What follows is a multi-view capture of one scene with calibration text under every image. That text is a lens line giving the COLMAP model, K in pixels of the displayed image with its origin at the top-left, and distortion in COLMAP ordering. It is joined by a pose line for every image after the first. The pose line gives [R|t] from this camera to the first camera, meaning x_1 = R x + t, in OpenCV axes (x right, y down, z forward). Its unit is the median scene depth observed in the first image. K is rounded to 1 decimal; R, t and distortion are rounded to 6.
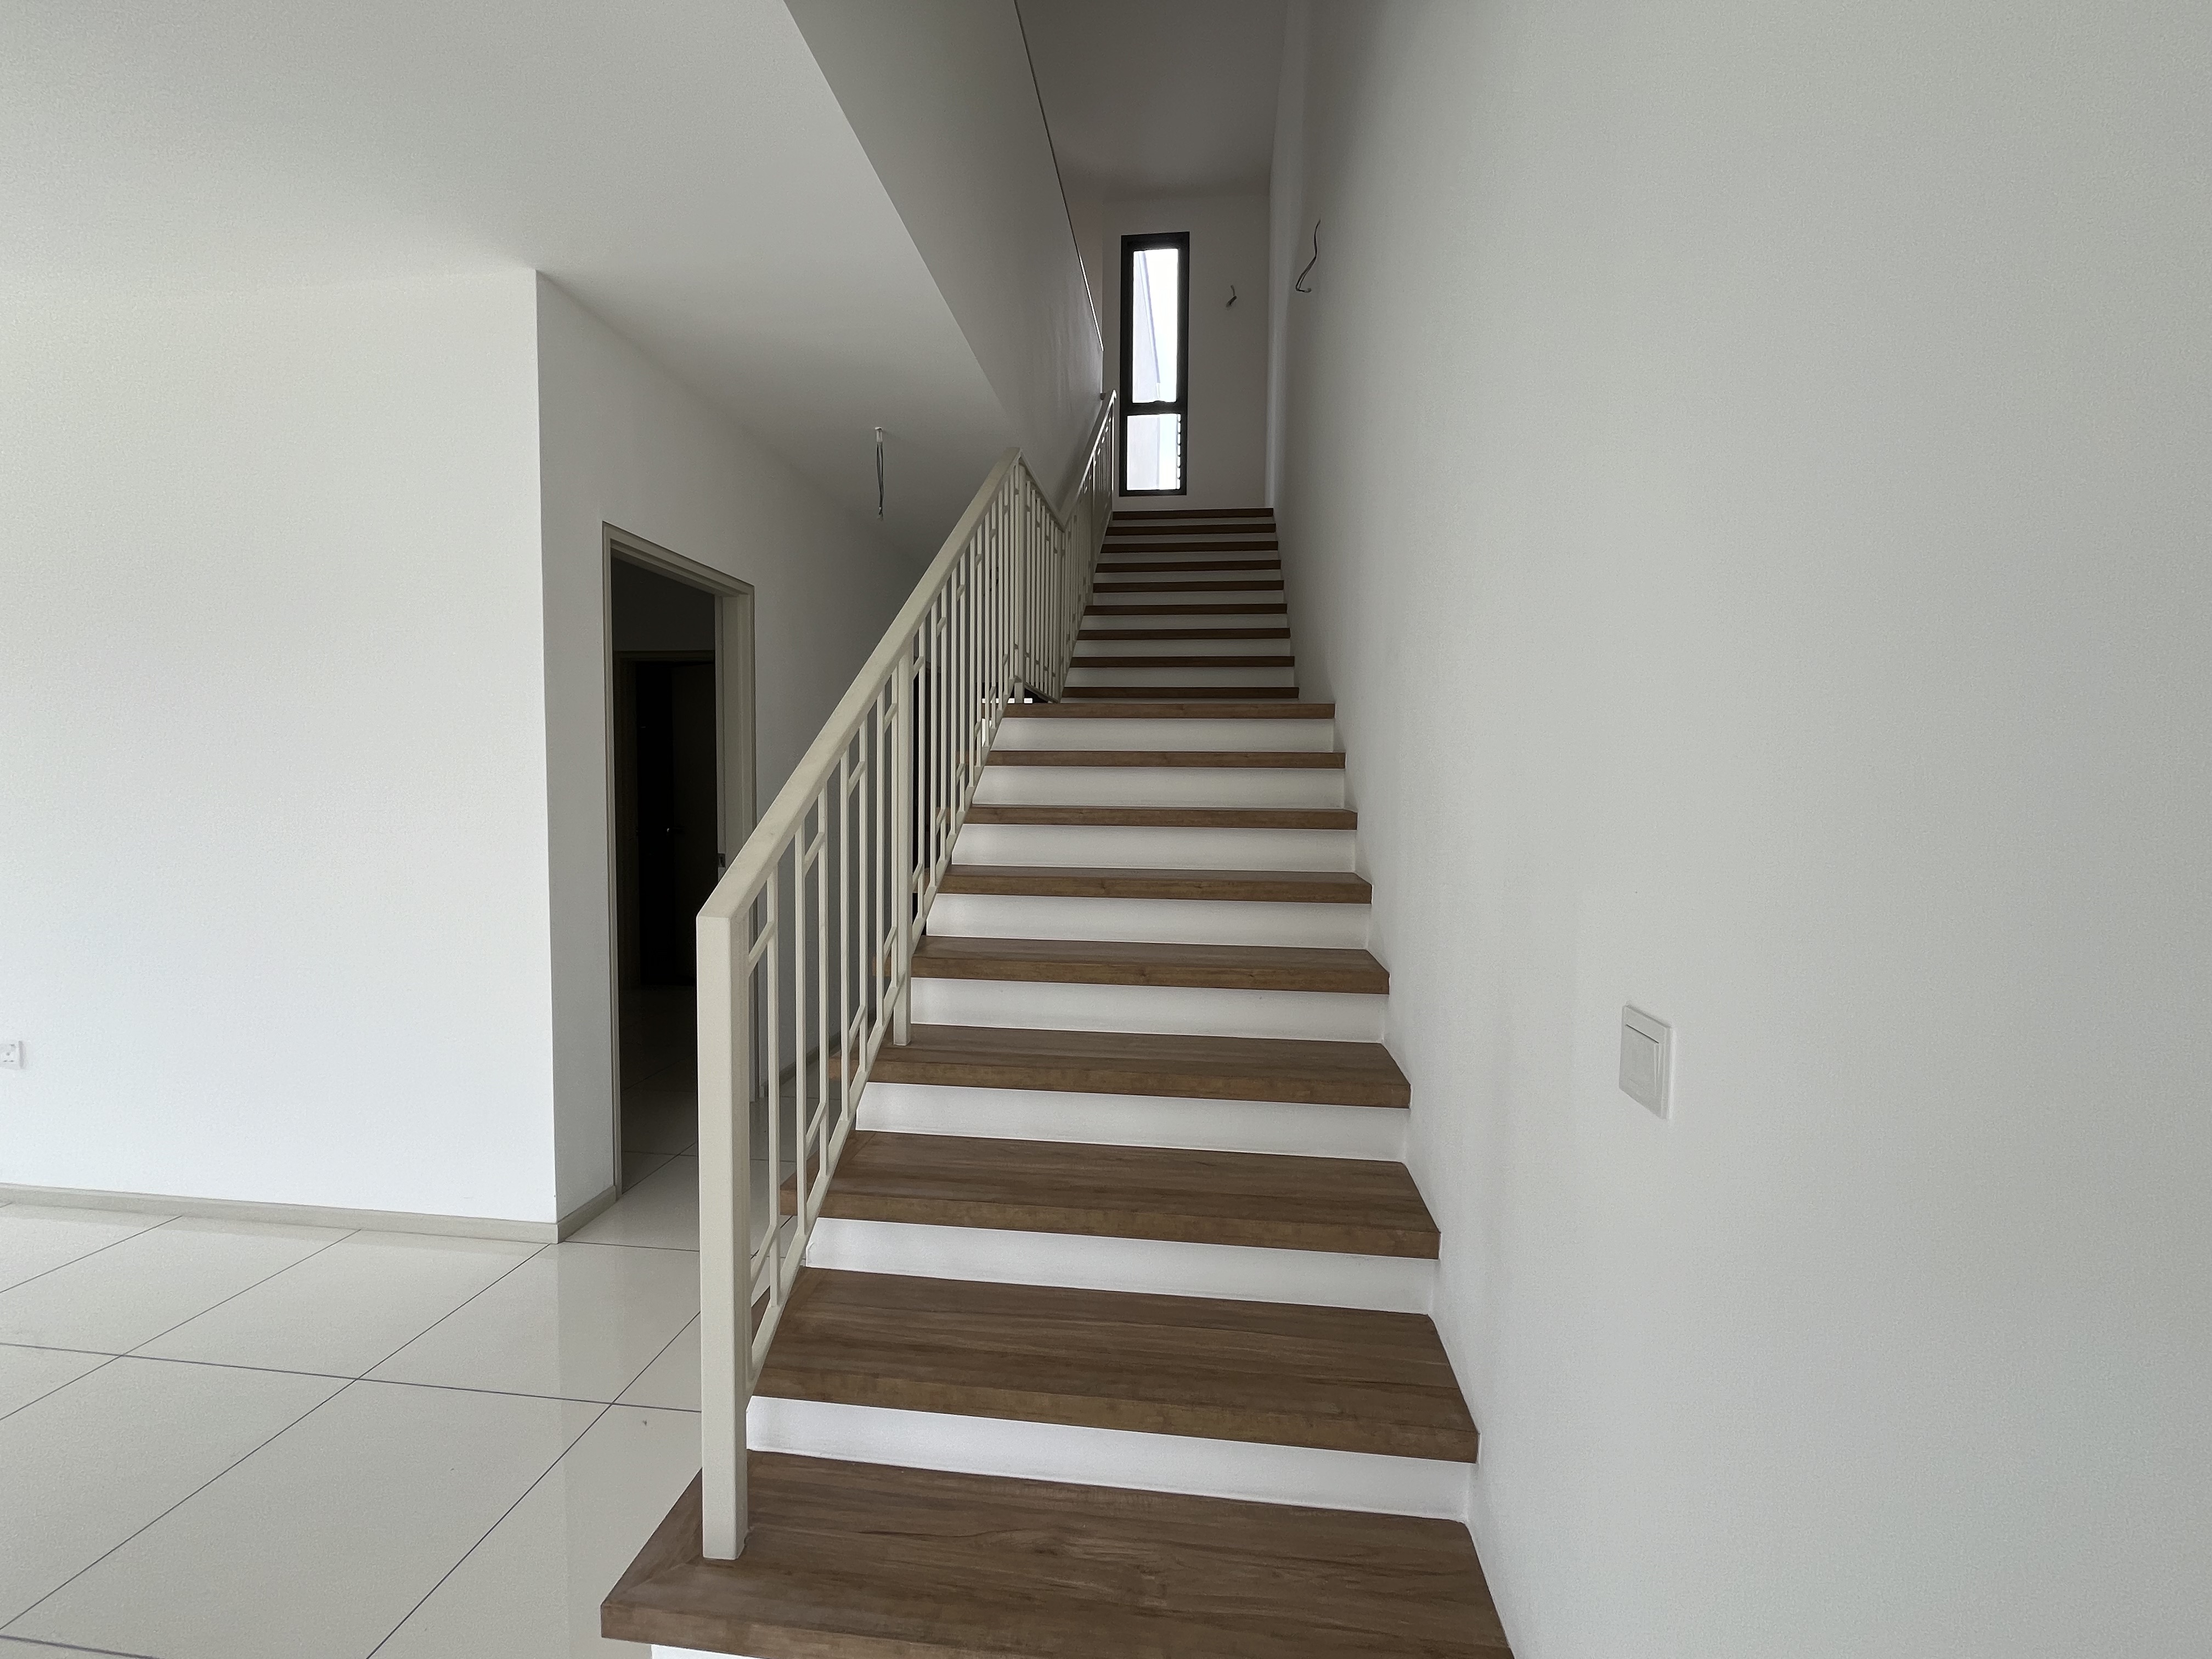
lens RADIAL K [[894.9, 0, 1105.7], [0, 894.9, 826.6], [0, 0, 1]] dist [-0.004605, 0.000191]
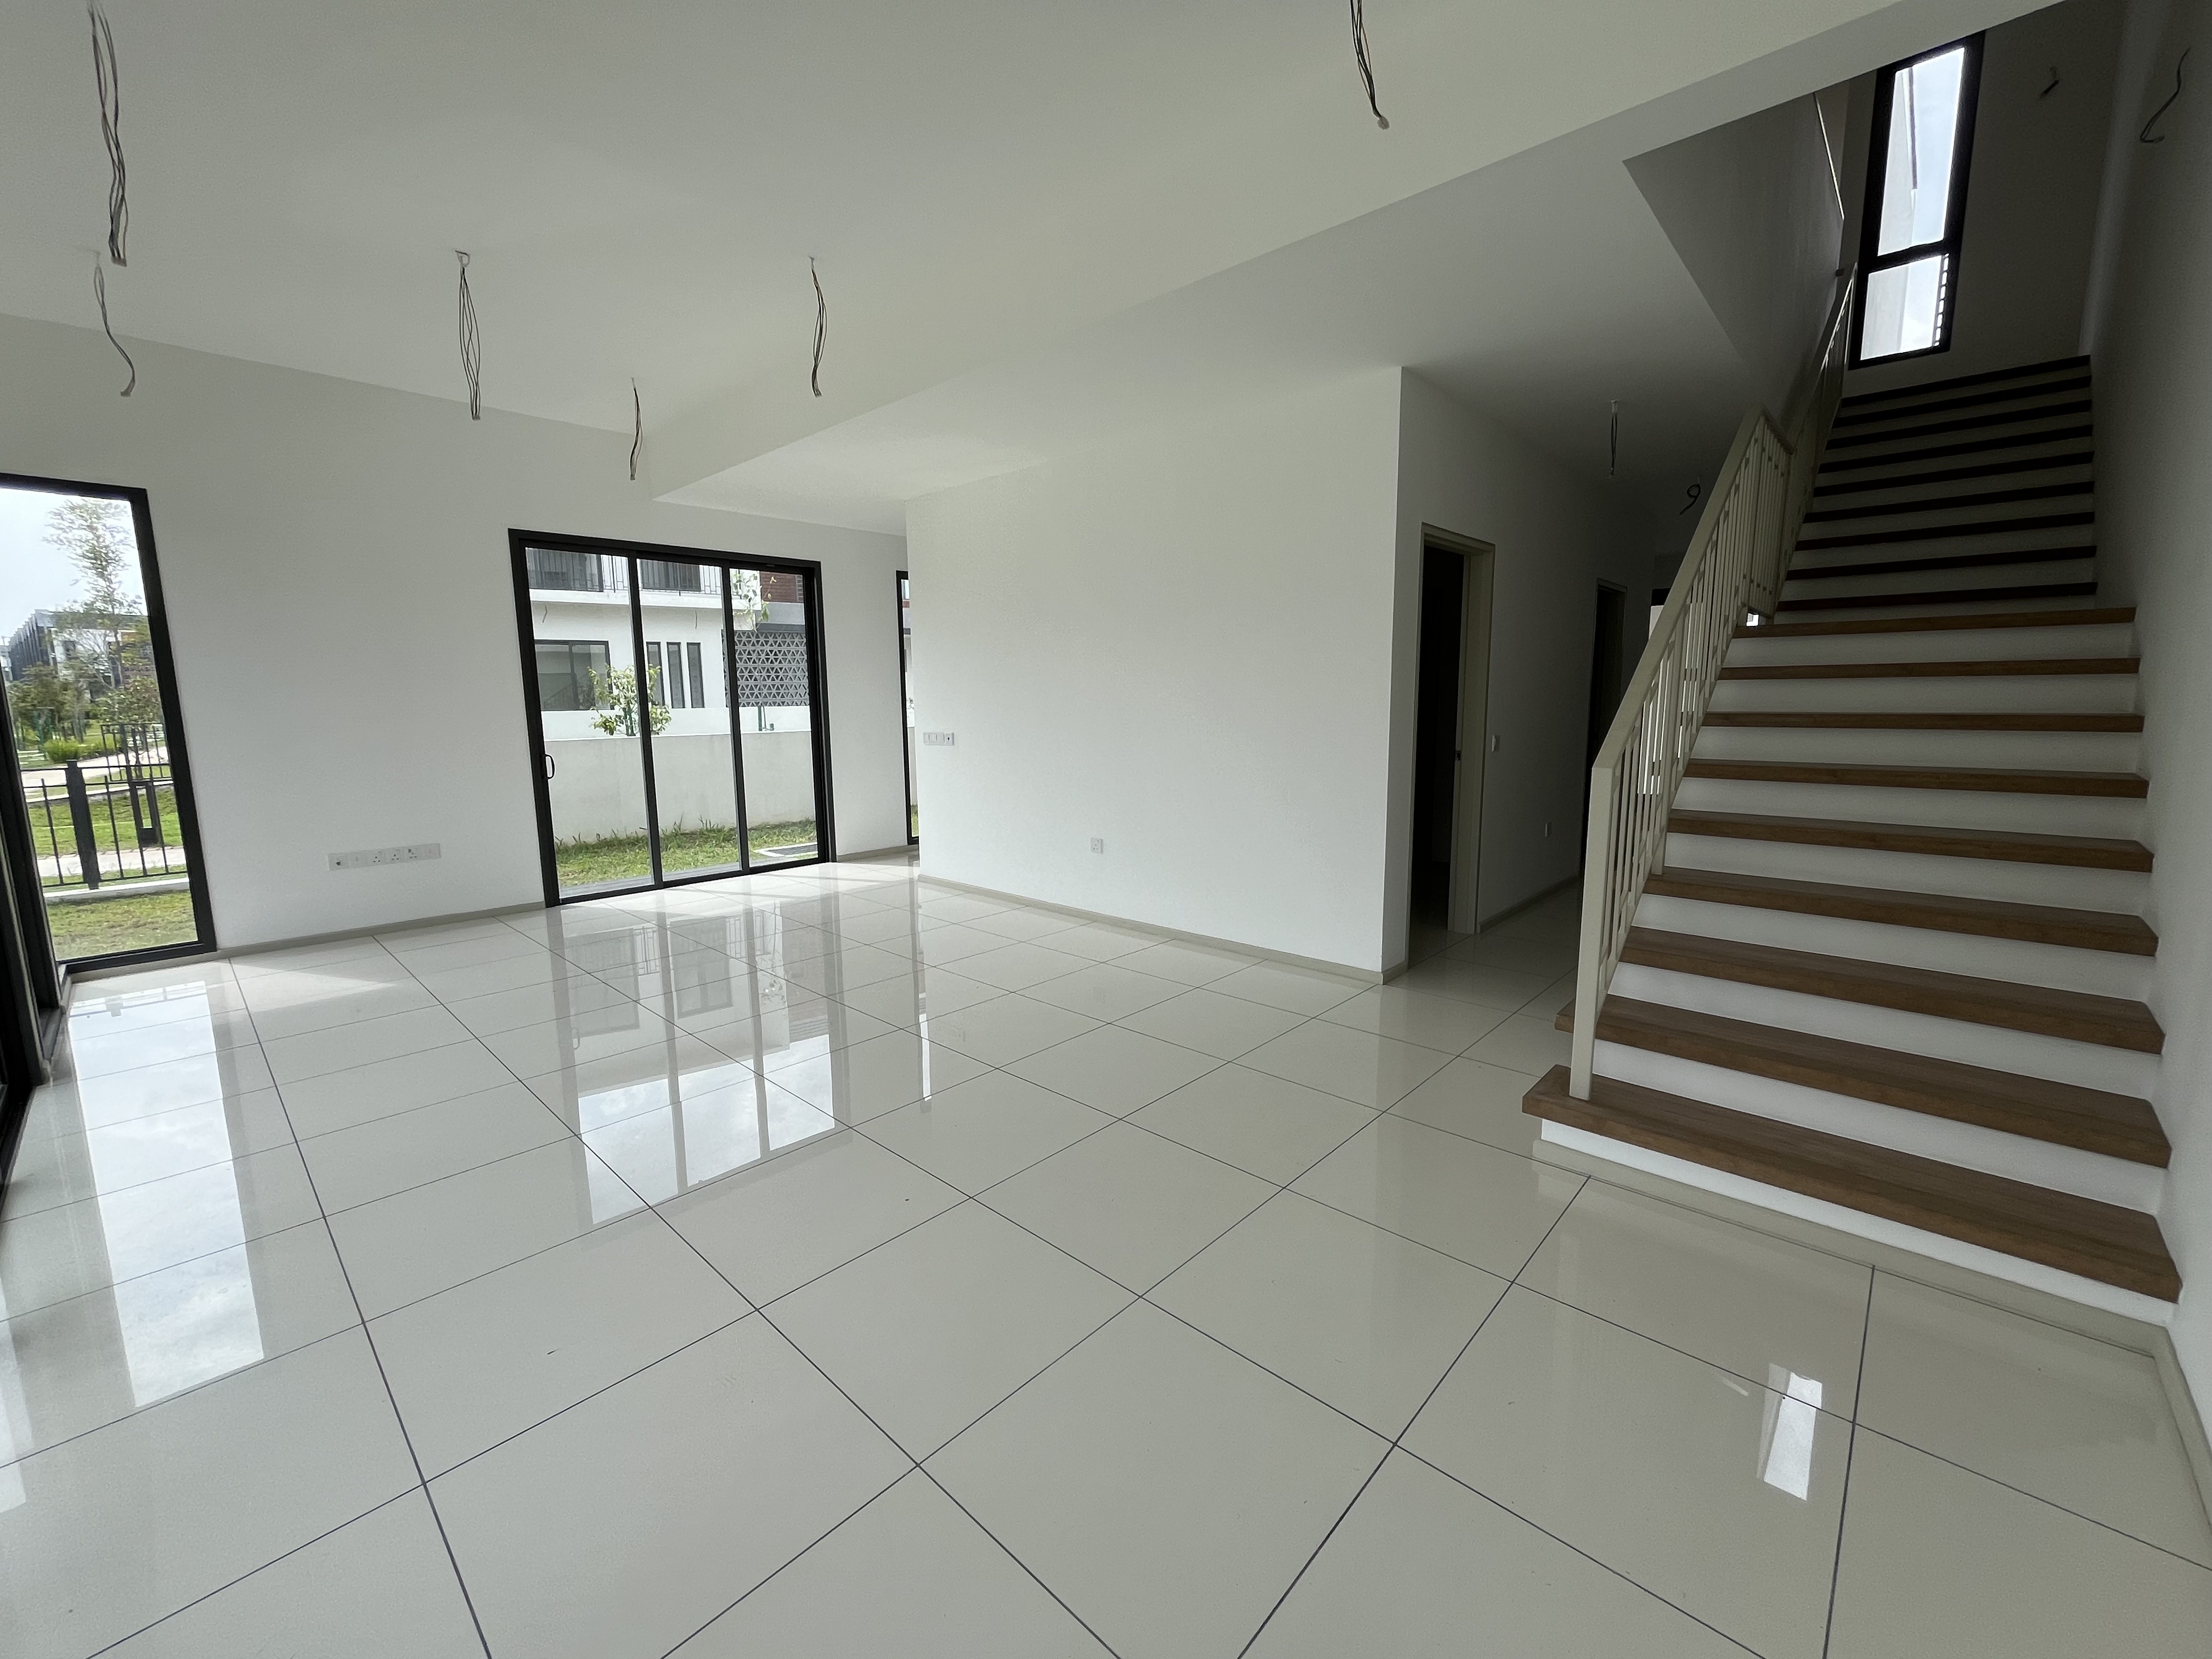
lens RADIAL K [[894.9, 0, 1104.4], [0, 894.9, 828.5], [0, 0, 1]] dist [-0.004605, 0.000191]
pose [[0.804128, 0.067728, -0.590585, -0.053015], [-0.011253, 0.995045, 0.098790, 0.018283], [0.594349, -0.072794, 0.800906, -0.395670]]
